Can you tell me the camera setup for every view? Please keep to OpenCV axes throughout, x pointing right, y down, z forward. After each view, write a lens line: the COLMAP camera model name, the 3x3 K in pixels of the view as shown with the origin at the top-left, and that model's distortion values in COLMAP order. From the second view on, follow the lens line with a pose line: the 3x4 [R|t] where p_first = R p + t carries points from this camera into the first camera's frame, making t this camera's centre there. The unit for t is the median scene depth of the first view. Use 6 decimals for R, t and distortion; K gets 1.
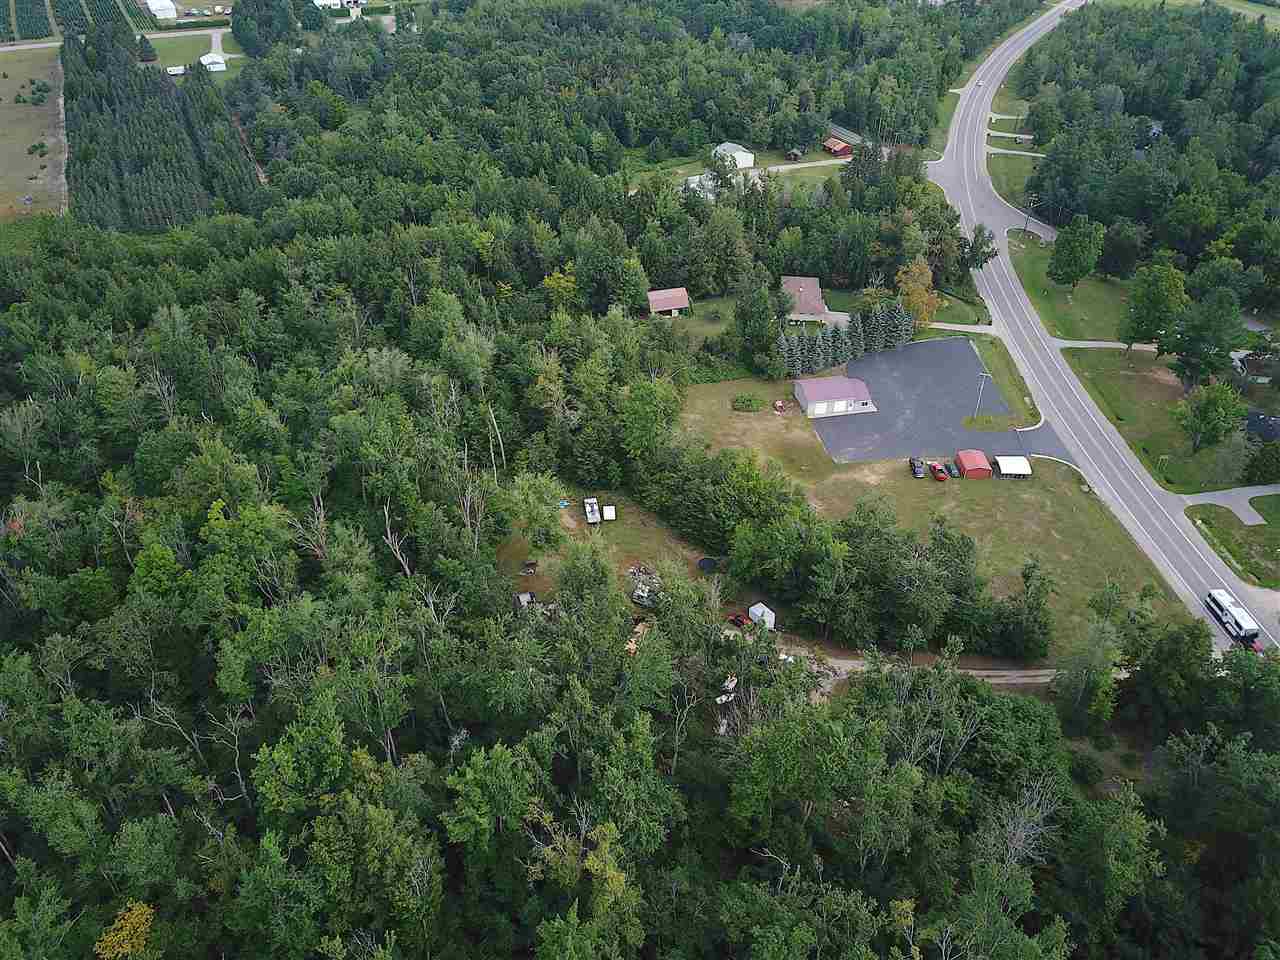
lens RADIAL K [[989.0, 0, 636.4], [0, 989.0, 482.6], [0, 0, 1]] dist [0.029279, -0.039282]
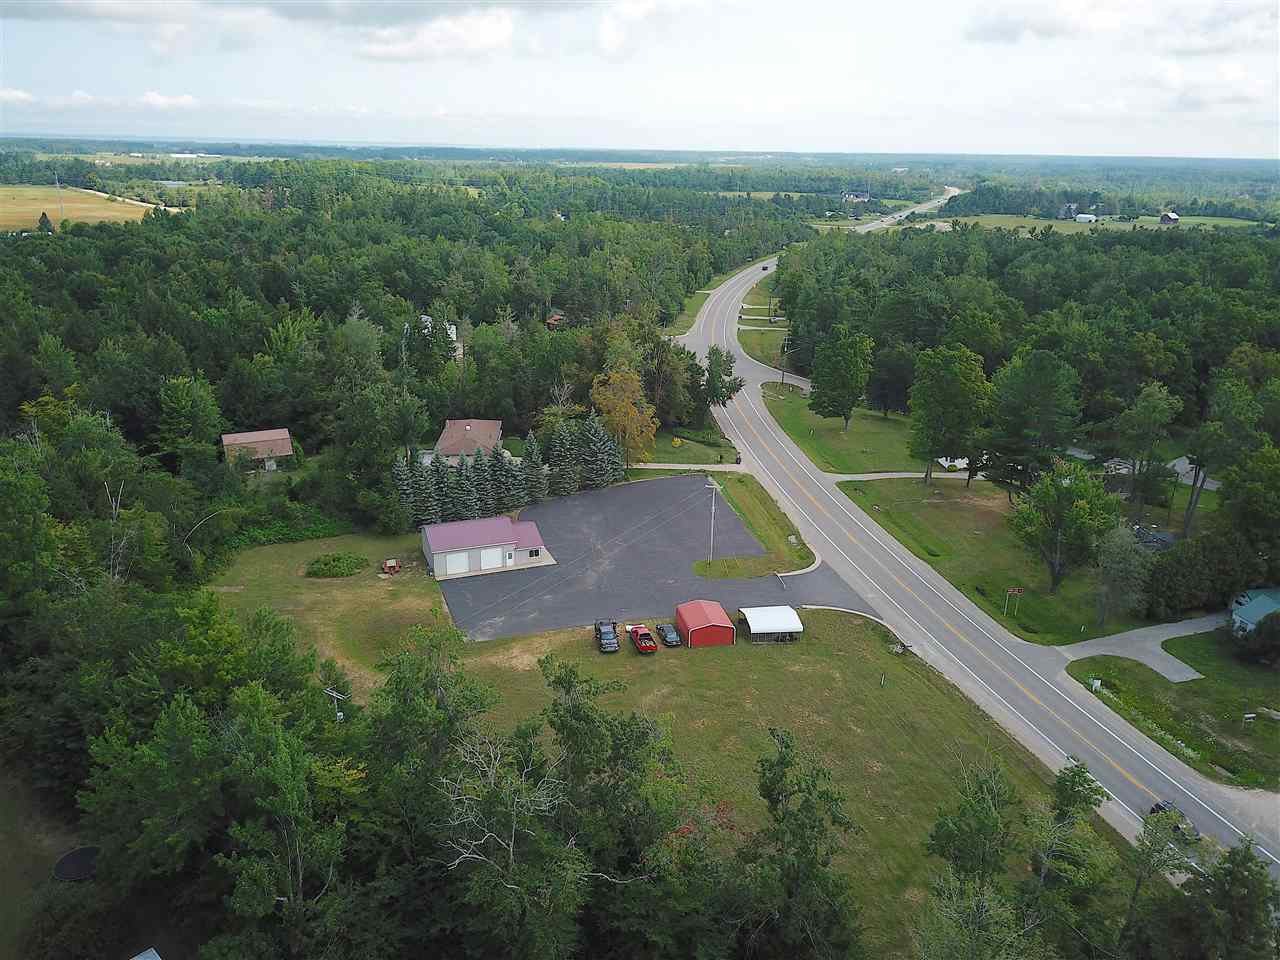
lens RADIAL K [[980.0, 0, 634.5], [0, 980.0, 483.2], [0, 0, 1]] dist [0.033137, -0.046506]
pose [[0.984979, -0.046025, 0.166425, 0.185465], [0.093849, 0.951728, -0.292243, 0.057438], [-0.144941, 0.303473, 0.941752, 0.399662]]
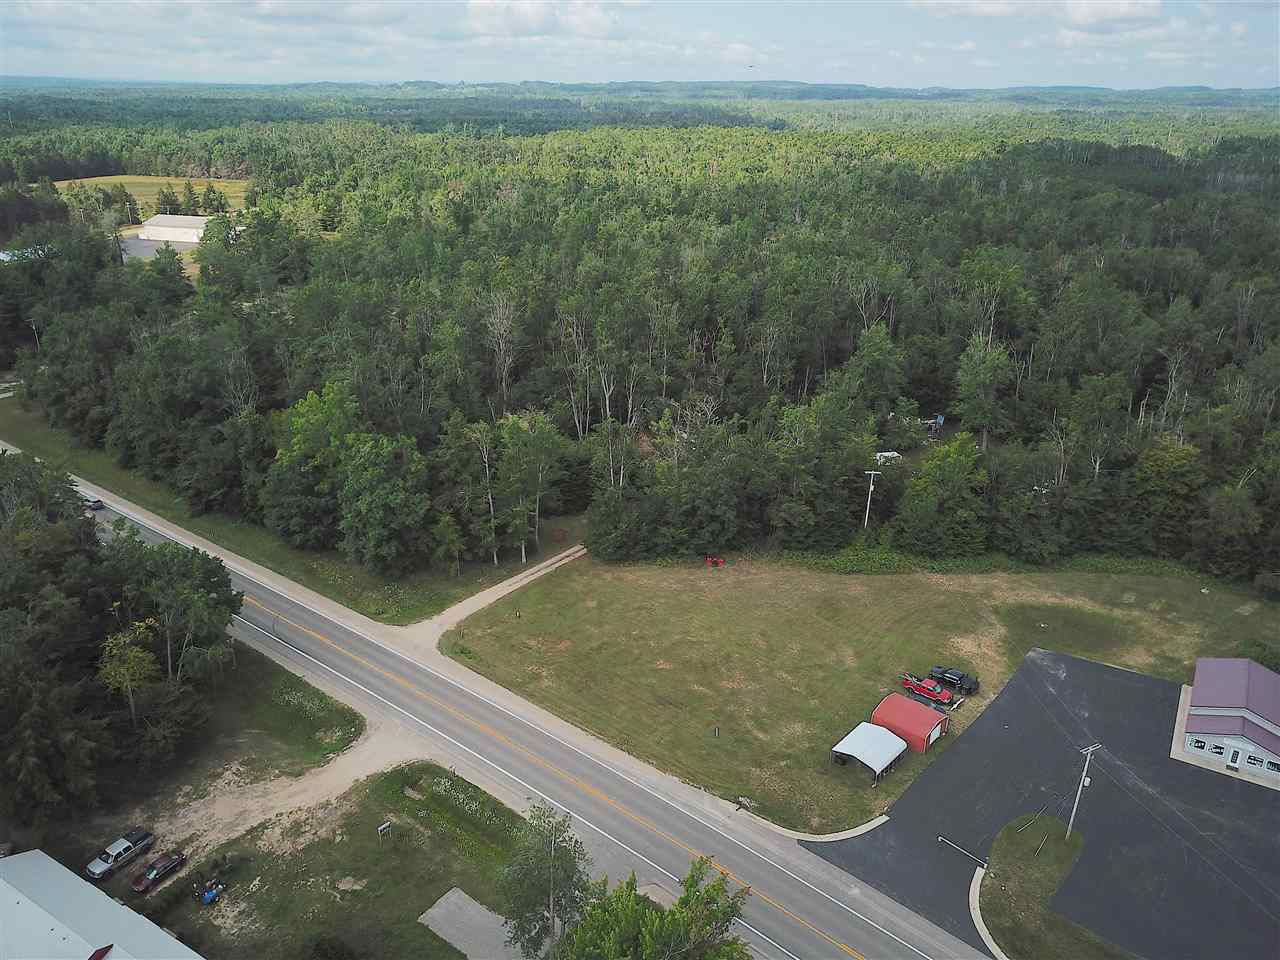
lens RADIAL K [[986.3, 0, 641.0], [0, 986.3, 475.3], [0, 0, 1]] dist [0.028100, -0.032803]
pose [[-0.690622, 0.253467, -0.677345, 0.671539], [-0.440634, 0.595197, 0.671999, -0.340153], [0.573483, 0.762558, -0.299370, 0.857766]]
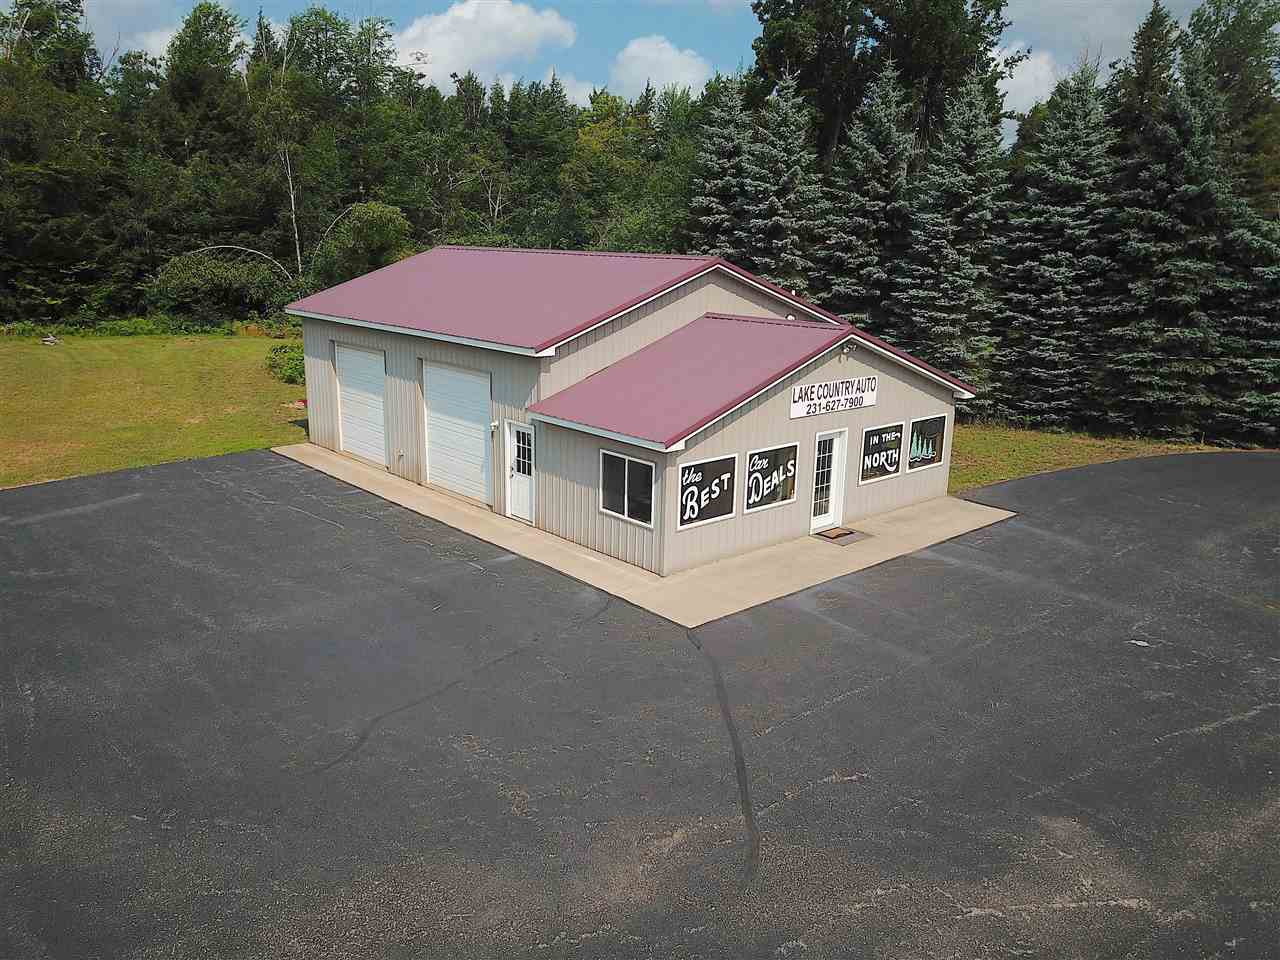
lens RADIAL K [[979.2, 0, 646.5], [0, 979.2, 479.9], [0, 0, 1]] dist [0.013958, 0.003984]
pose [[0.512008, 0.217078, -0.831099, 0.285173], [-0.529495, 0.841617, -0.106376, -0.069569], [0.676375, 0.494527, 0.545857, 0.917491]]
